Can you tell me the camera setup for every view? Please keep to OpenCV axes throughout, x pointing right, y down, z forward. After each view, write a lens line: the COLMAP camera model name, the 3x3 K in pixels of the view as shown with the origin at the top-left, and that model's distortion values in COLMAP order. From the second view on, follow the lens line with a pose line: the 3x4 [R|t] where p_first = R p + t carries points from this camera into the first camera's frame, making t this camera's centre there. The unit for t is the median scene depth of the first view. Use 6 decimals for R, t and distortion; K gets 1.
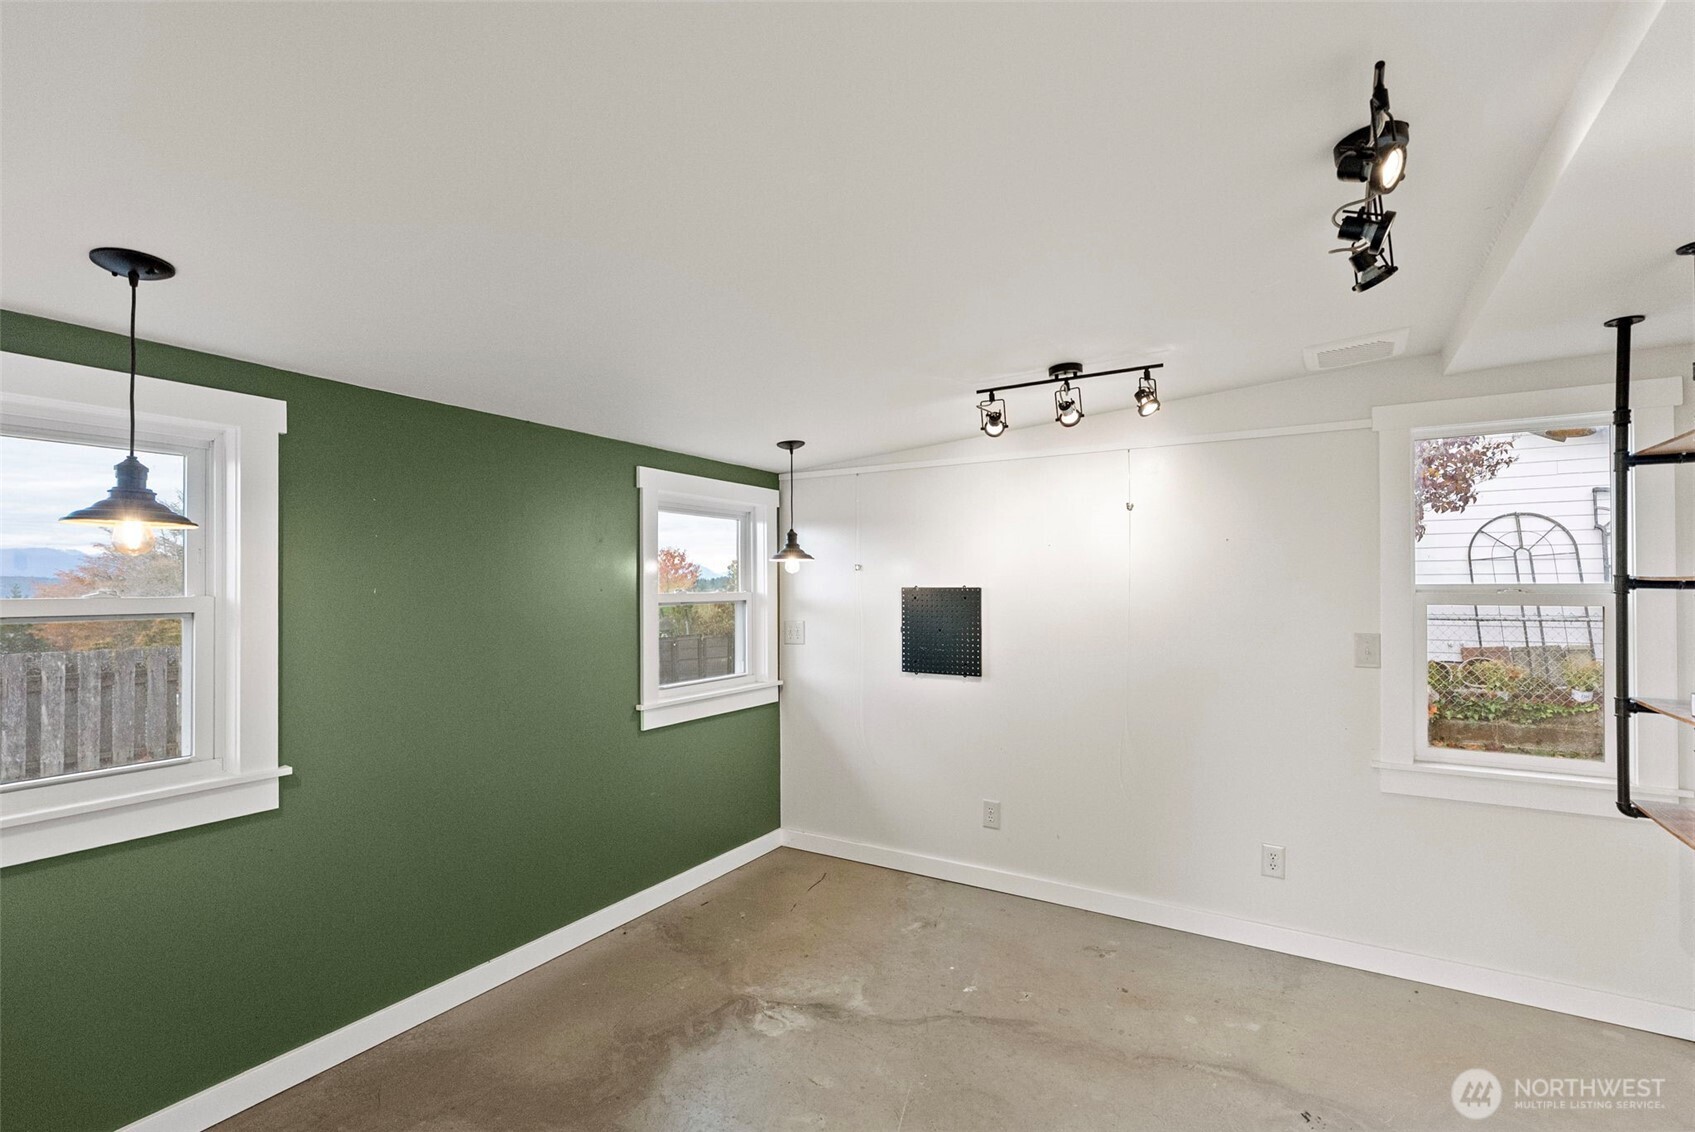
lens RADIAL K [[779.6, 0, 840.9], [0, 779.6, 574.2], [0, 0, 1]] dist [-0.012423, 0.000734]
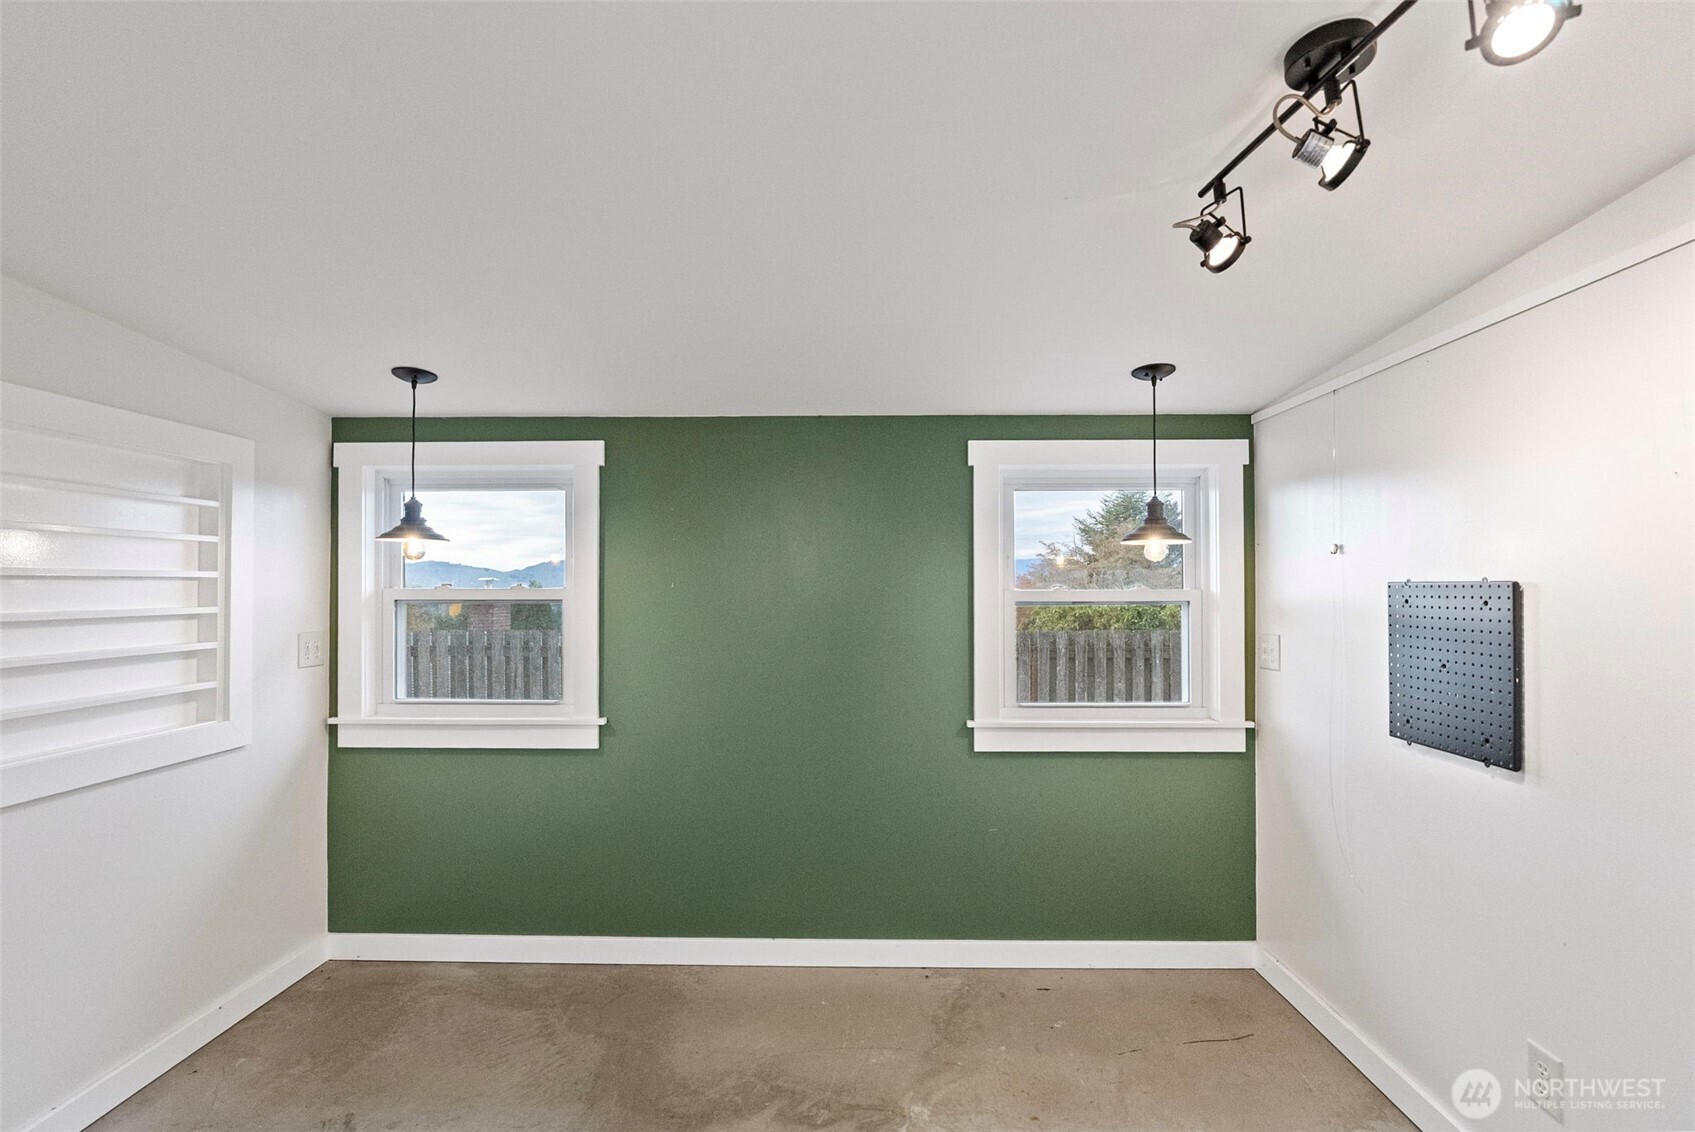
lens RADIAL K [[779.6, 0, 840.9], [0, 779.6, 574.2], [0, 0, 1]] dist [-0.012423, 0.000734]
pose [[0.496157, -0.015147, -0.868101, 0.416012], [0.012207, 0.999871, -0.010469, 0.014937], [0.868147, -0.005403, 0.496278, 0.456306]]
